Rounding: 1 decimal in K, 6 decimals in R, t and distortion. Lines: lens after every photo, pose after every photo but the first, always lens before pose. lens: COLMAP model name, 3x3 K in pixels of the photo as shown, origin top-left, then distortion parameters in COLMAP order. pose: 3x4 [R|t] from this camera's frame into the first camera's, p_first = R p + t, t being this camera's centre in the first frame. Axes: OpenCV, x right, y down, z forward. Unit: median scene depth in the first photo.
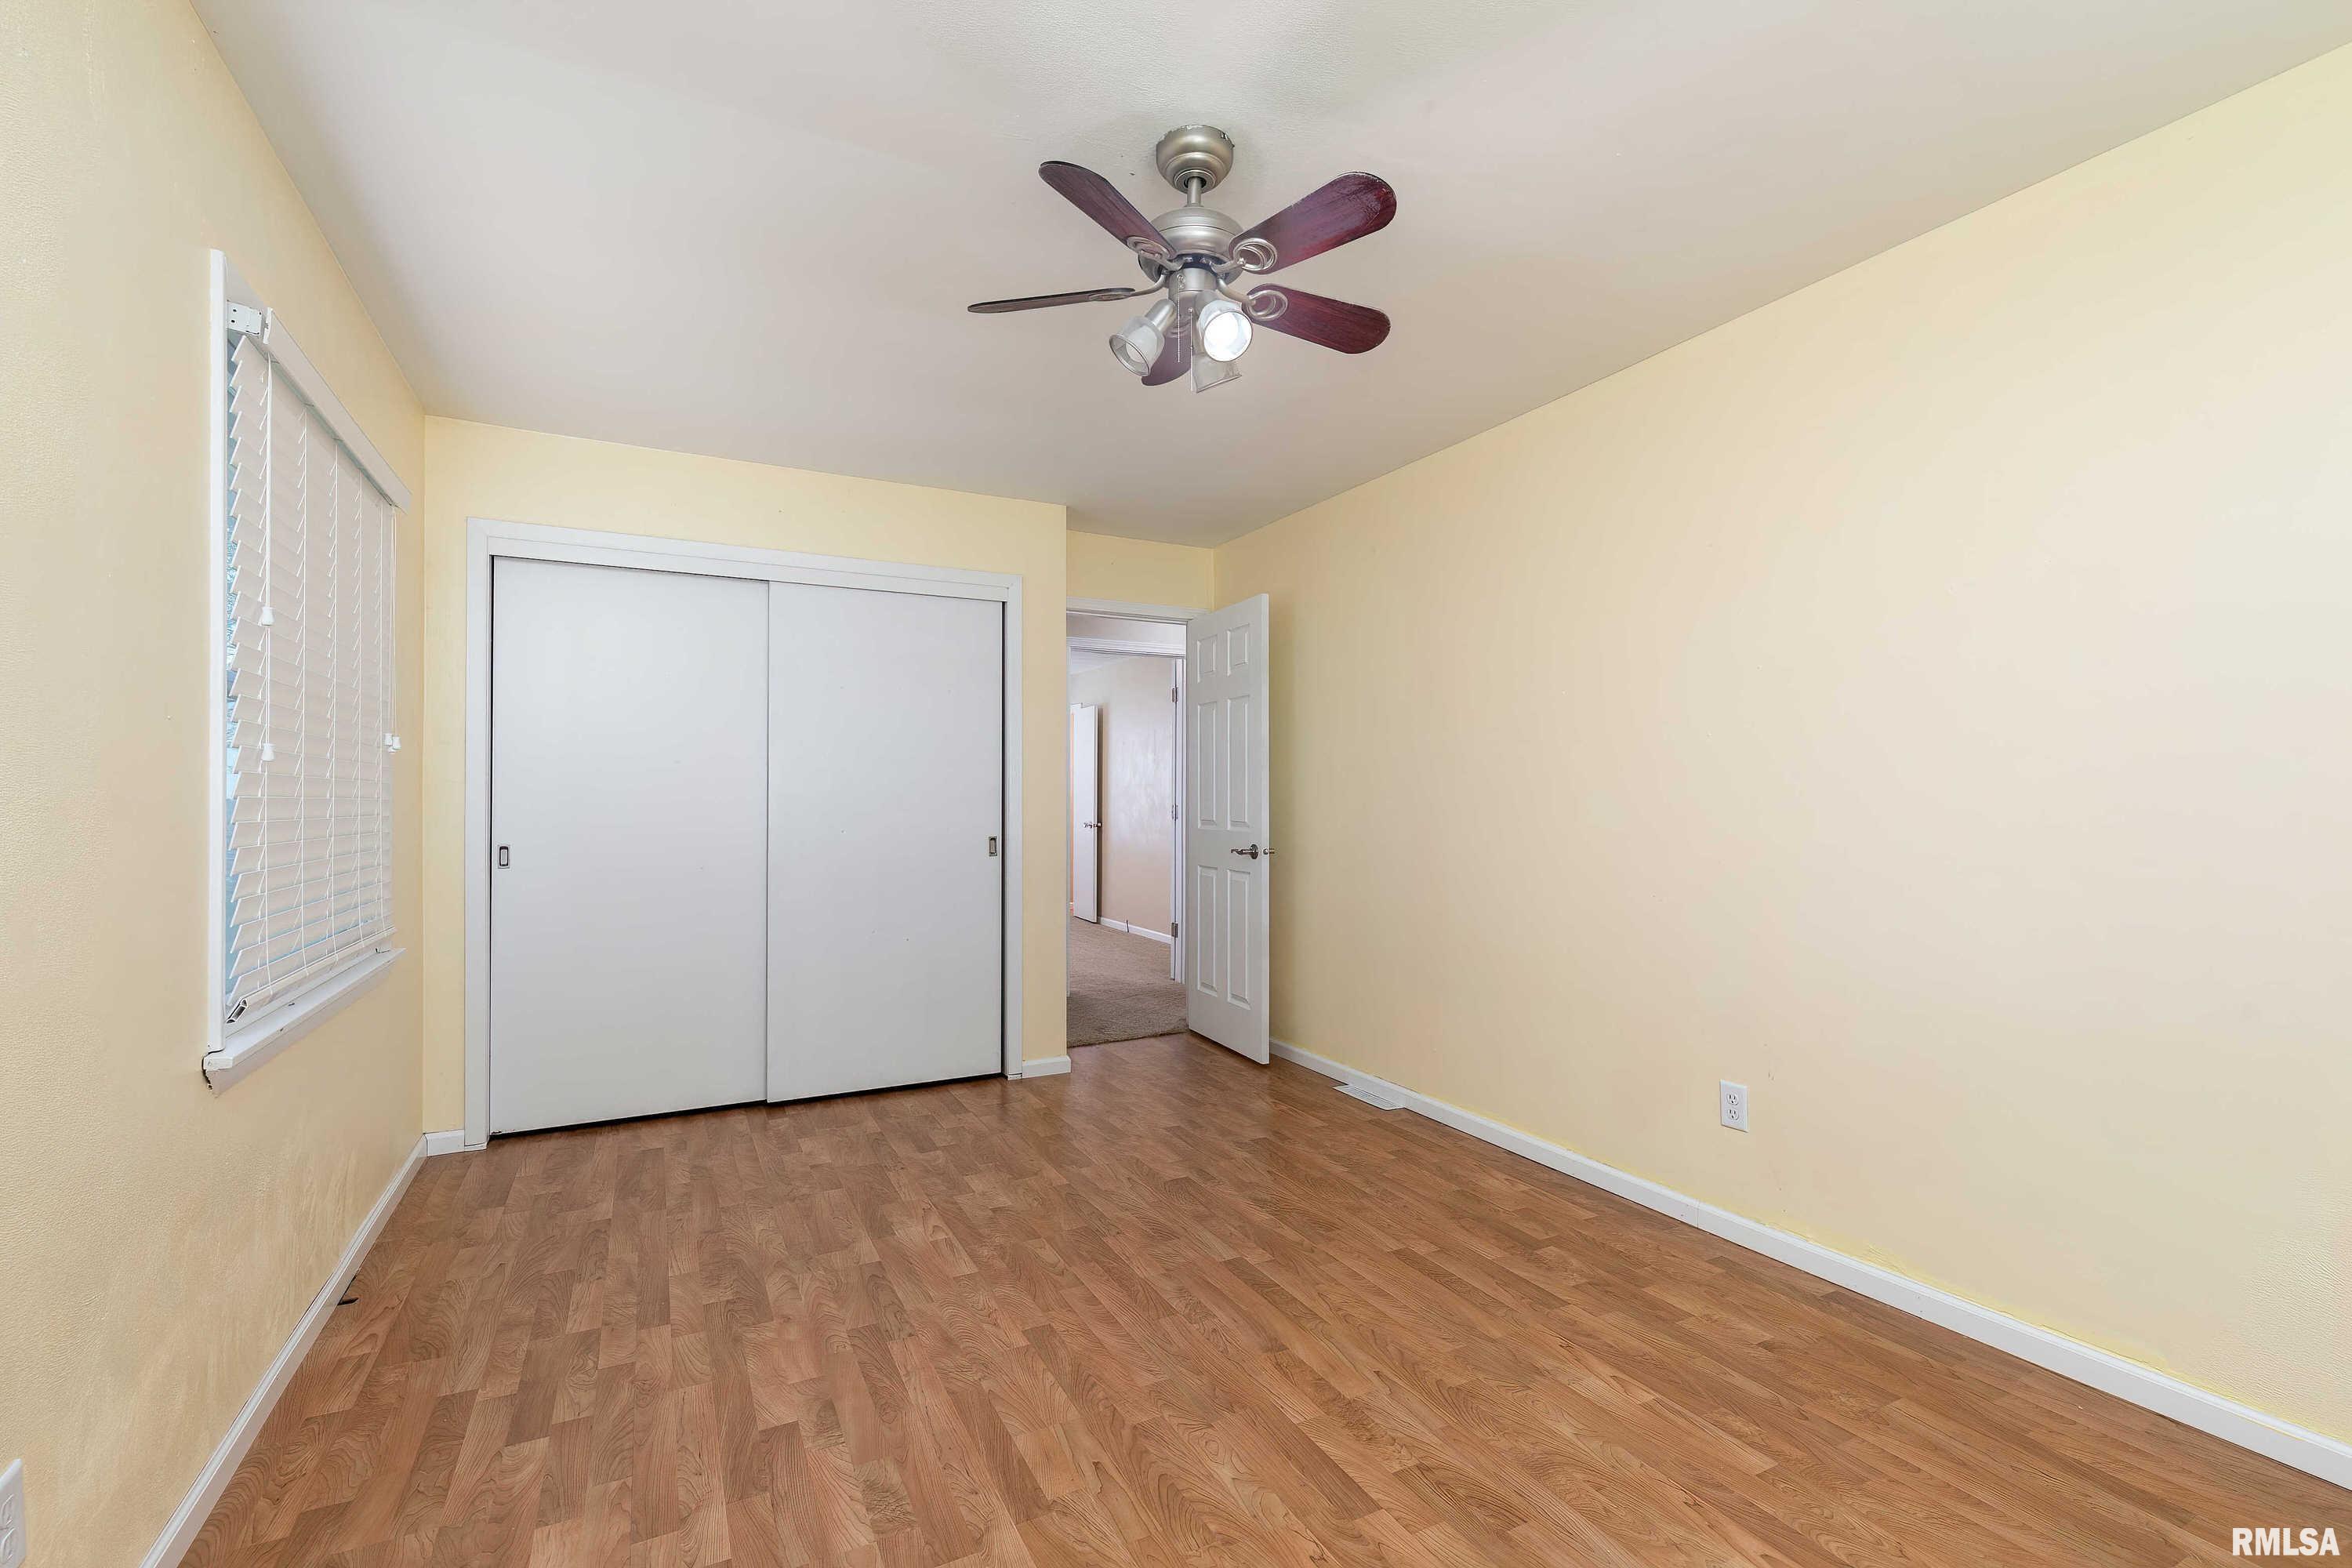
lens RADIAL K [[1038.2, 0, 1176.8], [0, 1038.2, 791.4], [0, 0, 1]] dist [0.003433, -0.001041]
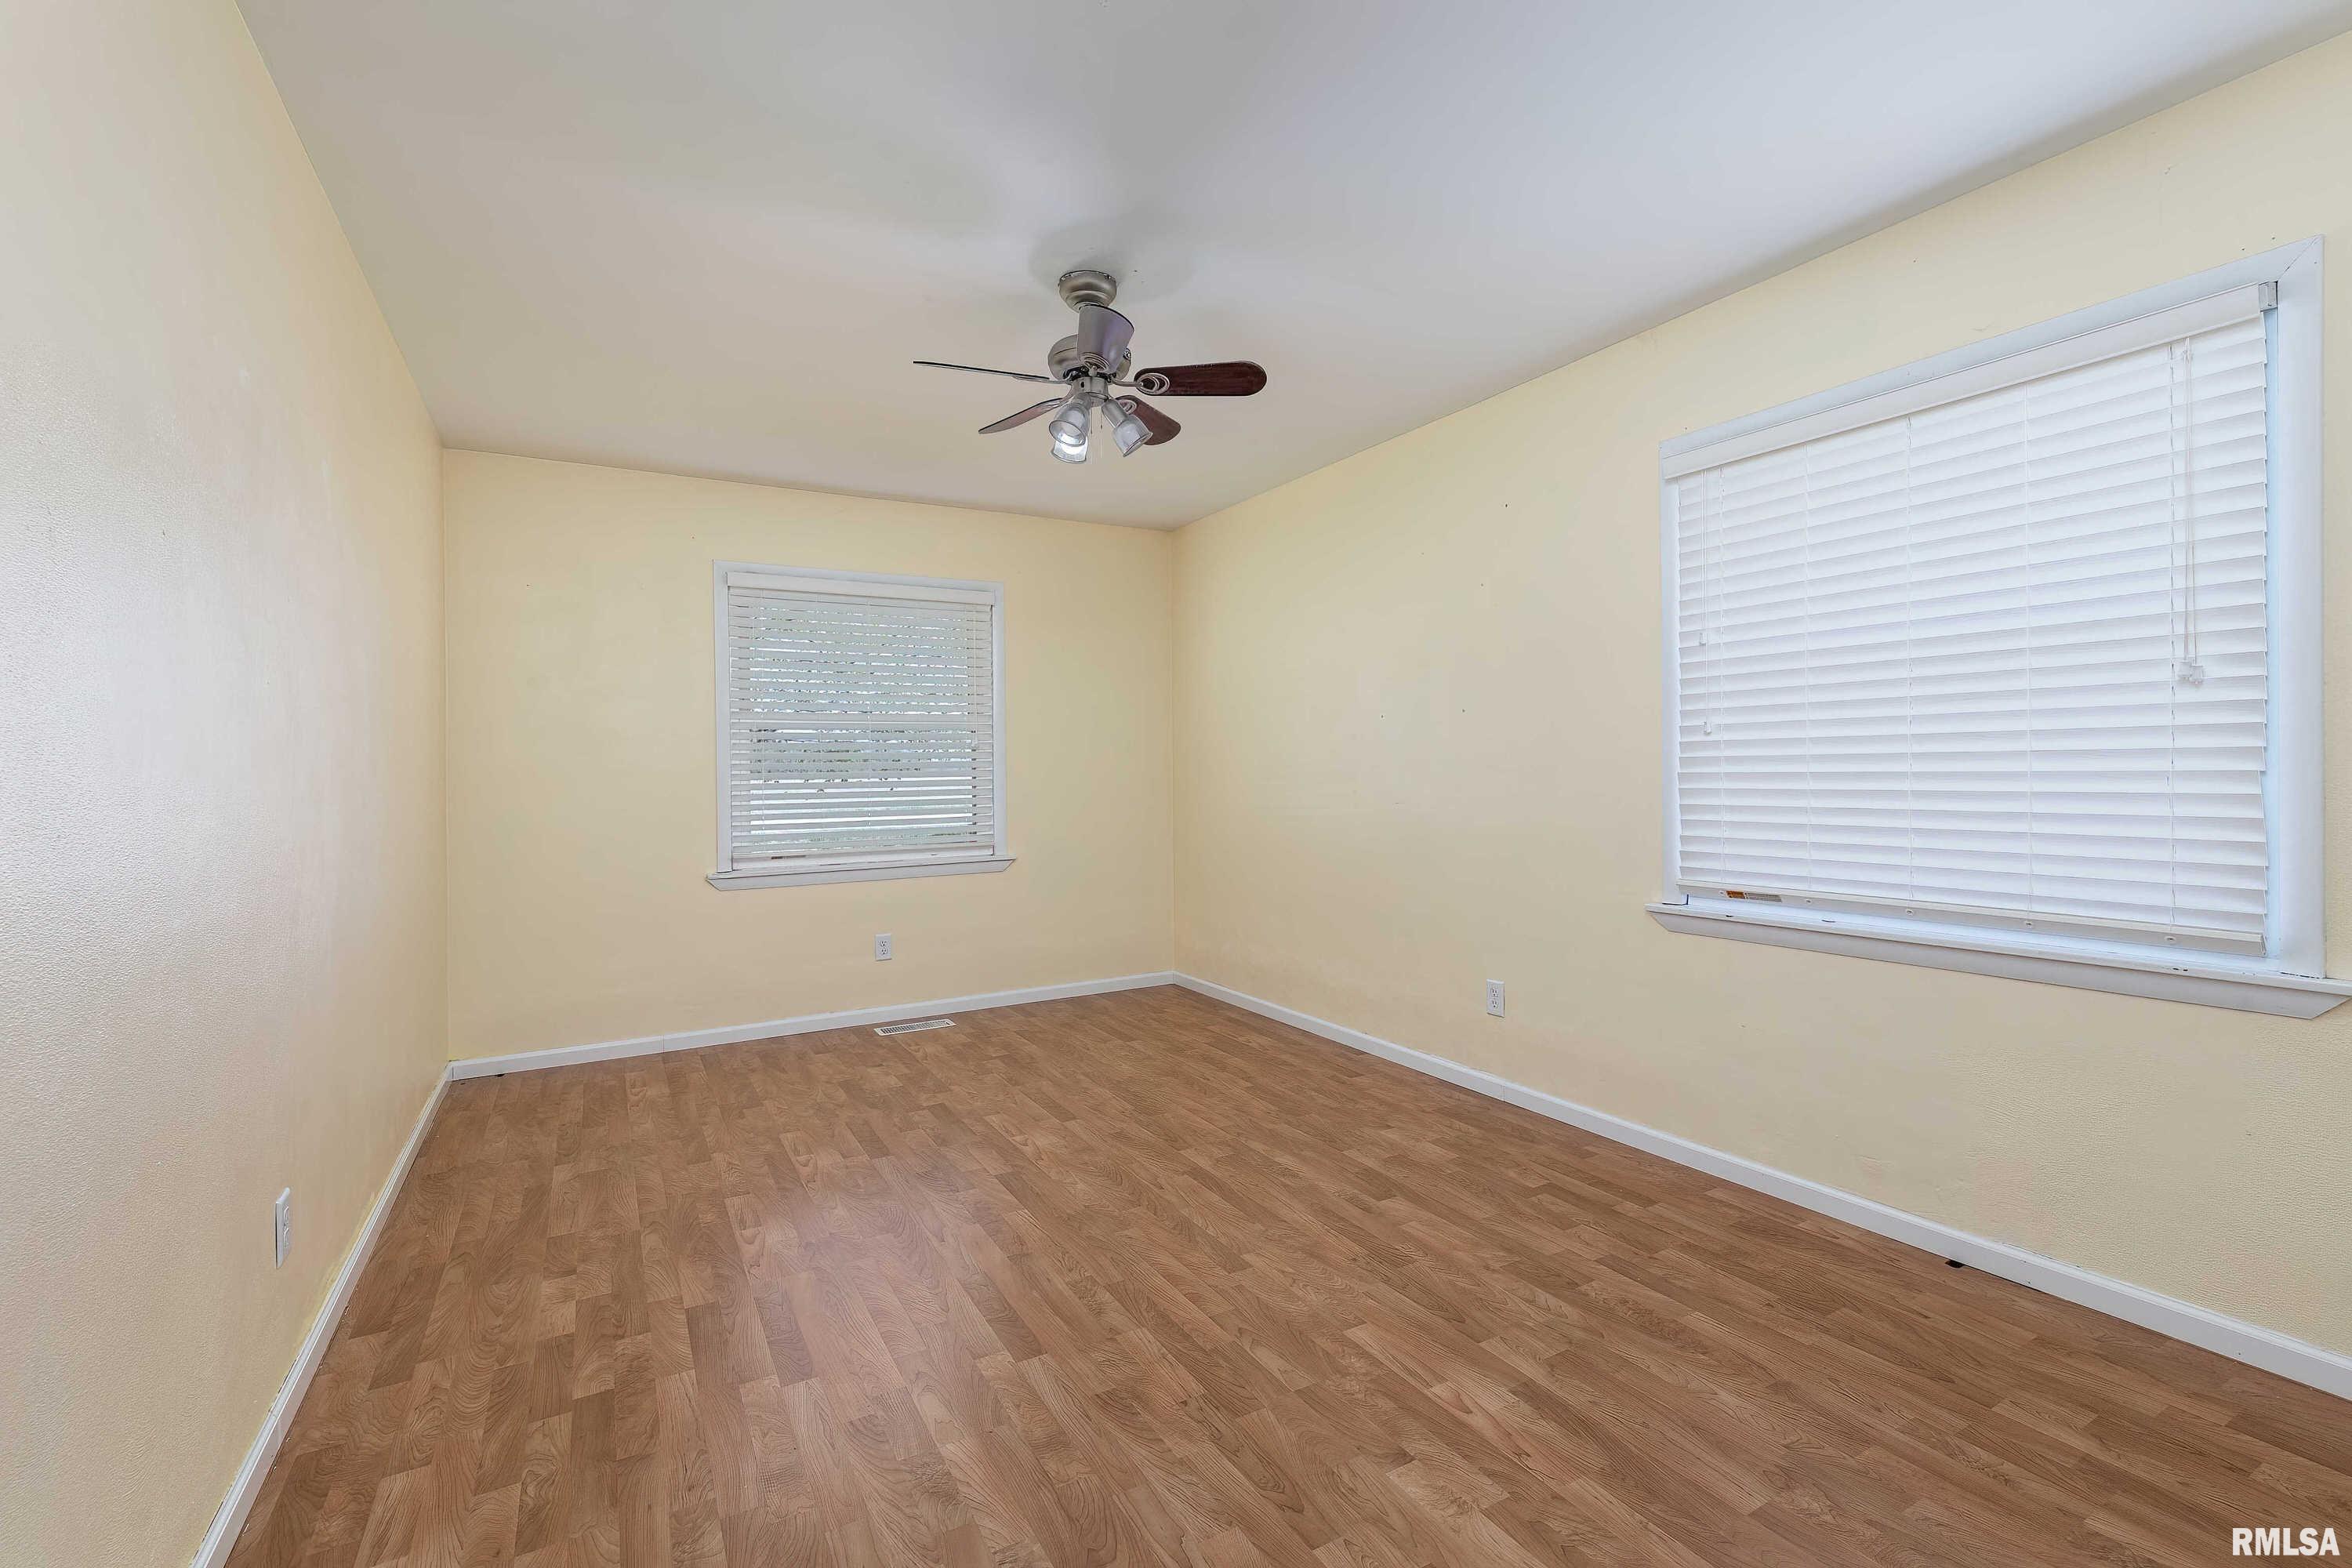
lens RADIAL K [[1038.2, 0, 1167.4], [0, 1038.2, 778.8], [0, 0, 1]] dist [0.003433, -0.001041]
pose [[-0.999314, 0.018098, -0.032326, -0.035217], [0.018081, 0.999836, 0.000811, 0.020398], [0.032335, 0.000226, -0.999477, 1.959366]]
